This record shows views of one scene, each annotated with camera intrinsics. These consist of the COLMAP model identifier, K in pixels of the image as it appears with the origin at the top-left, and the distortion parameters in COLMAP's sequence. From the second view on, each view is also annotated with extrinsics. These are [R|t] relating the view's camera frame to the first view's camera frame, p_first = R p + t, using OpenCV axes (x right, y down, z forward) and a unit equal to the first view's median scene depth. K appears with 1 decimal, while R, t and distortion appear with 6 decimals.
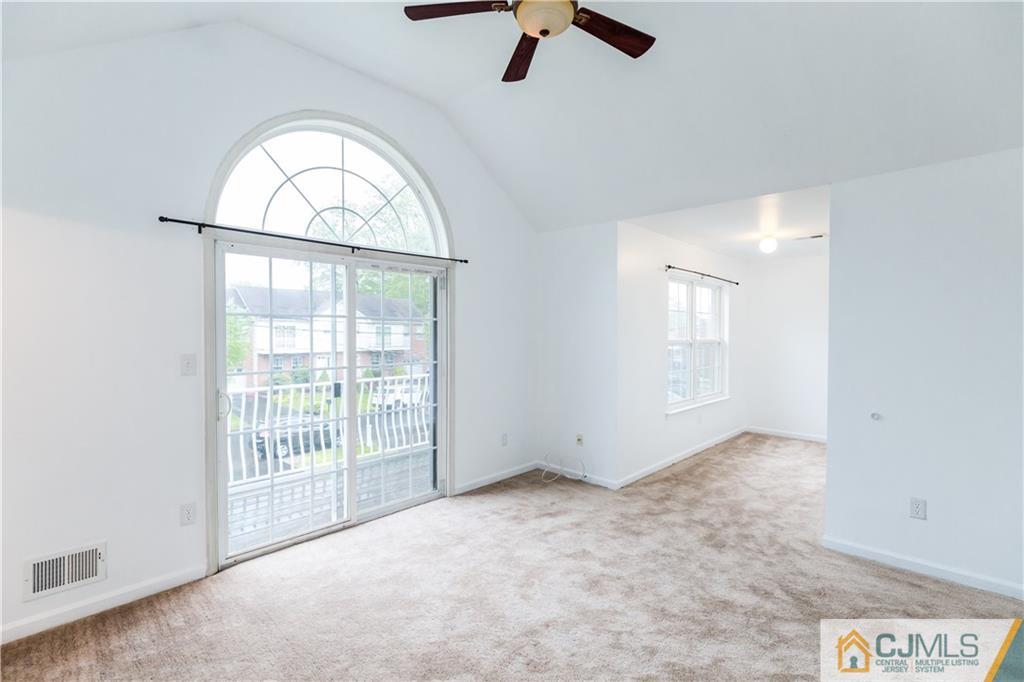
lens RADIAL K [[476.2, 0, 518.1], [0, 476.2, 337.0], [0, 0, 1]] dist [0.004042, 0.000786]
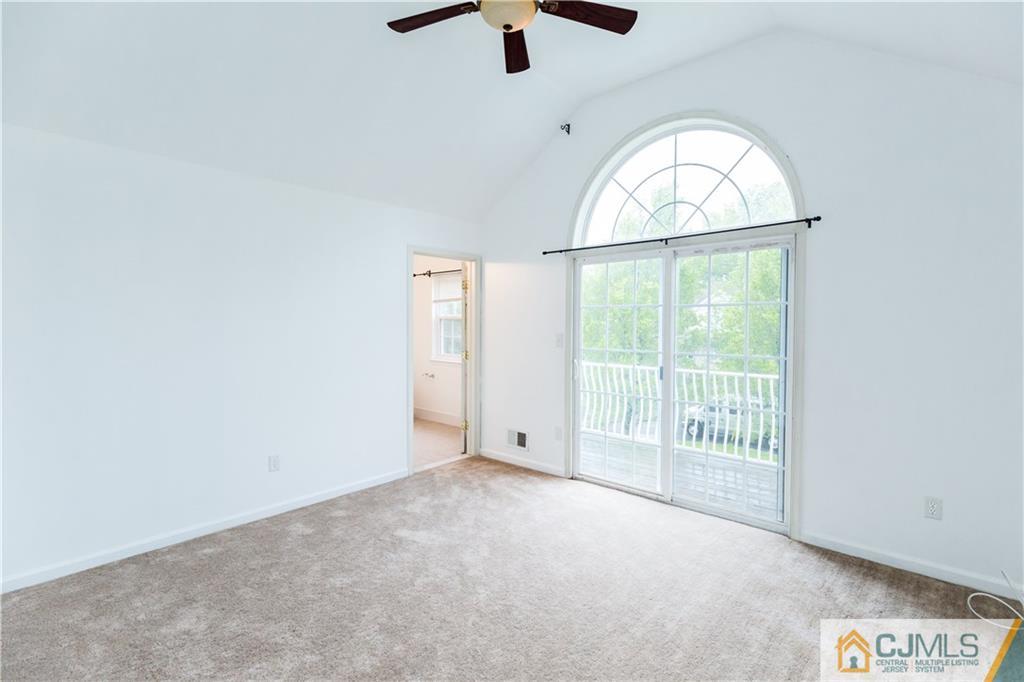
lens RADIAL K [[476.2, 0, 516.0], [0, 476.2, 342.4], [0, 0, 1]] dist [0.004042, 0.000786]
pose [[0.006876, 0.032174, -0.999459, 0.698358], [-0.021857, 0.999248, 0.032017, 0.013077], [0.999737, 0.021625, 0.007574, 0.650310]]
